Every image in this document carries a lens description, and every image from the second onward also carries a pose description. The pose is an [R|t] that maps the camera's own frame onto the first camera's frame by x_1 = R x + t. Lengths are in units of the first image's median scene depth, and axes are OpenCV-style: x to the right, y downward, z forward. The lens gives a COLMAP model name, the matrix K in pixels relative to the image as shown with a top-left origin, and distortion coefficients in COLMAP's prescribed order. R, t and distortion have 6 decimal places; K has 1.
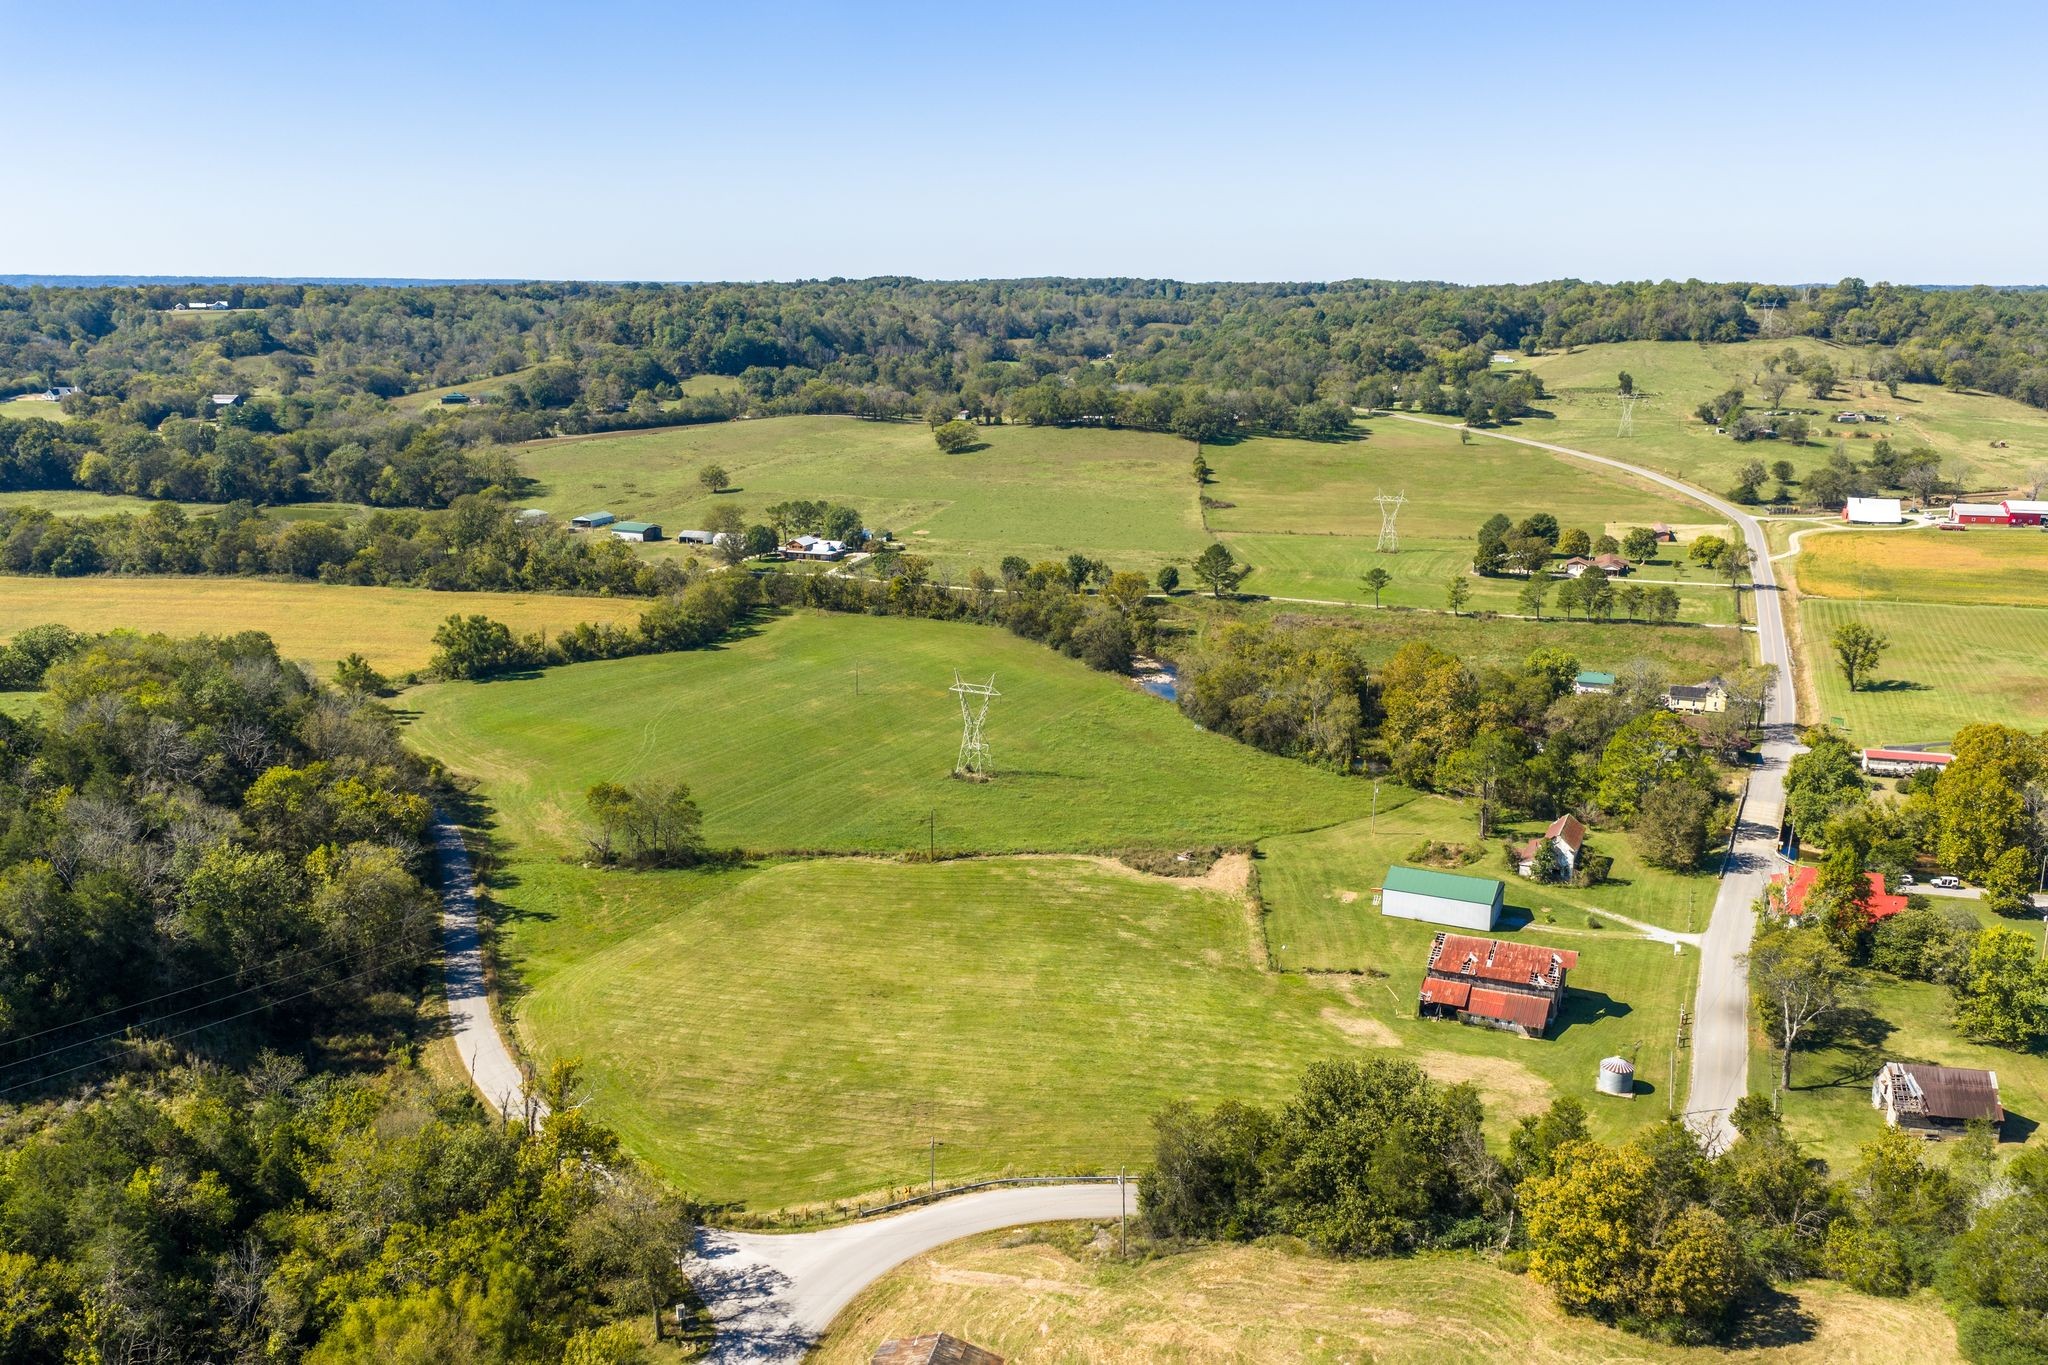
lens RADIAL K [[1689.4, 0, 1023.9], [0, 1689.4, 703.0], [0, 0, 1]] dist [0.018881, -0.032404]
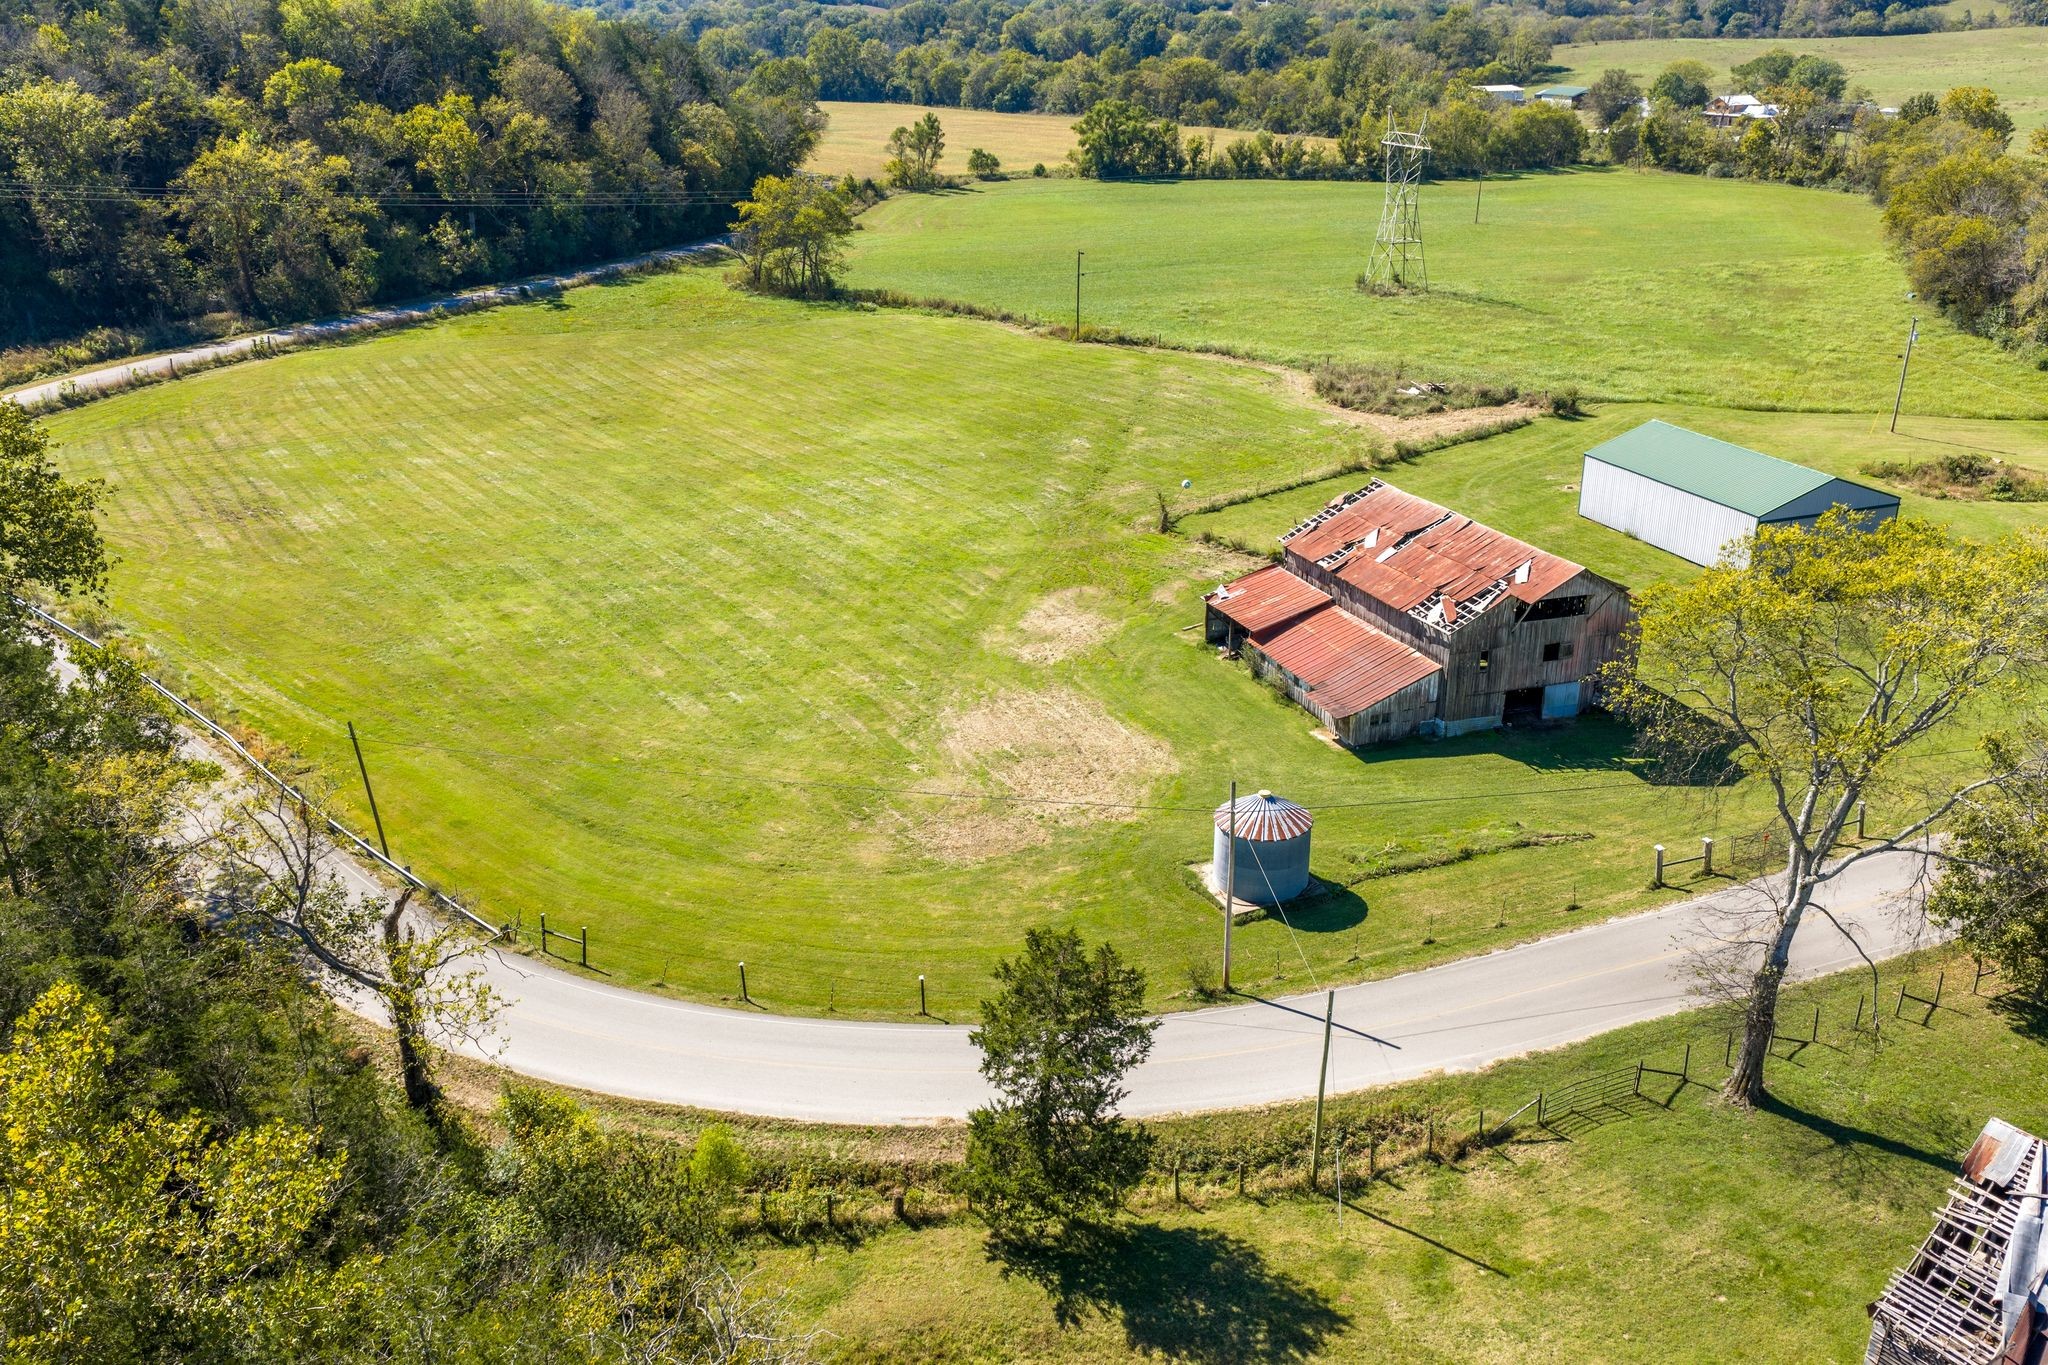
lens RADIAL K [[1689.4, 0, 1032.0], [0, 1689.4, 688.7], [0, 0, 1]] dist [0.018881, -0.032404]
pose [[0.712913, 0.258442, -0.651892, 0.387712], [-0.162716, 0.965204, 0.204706, 0.095095], [0.682113, -0.039864, 0.730159, 0.536027]]
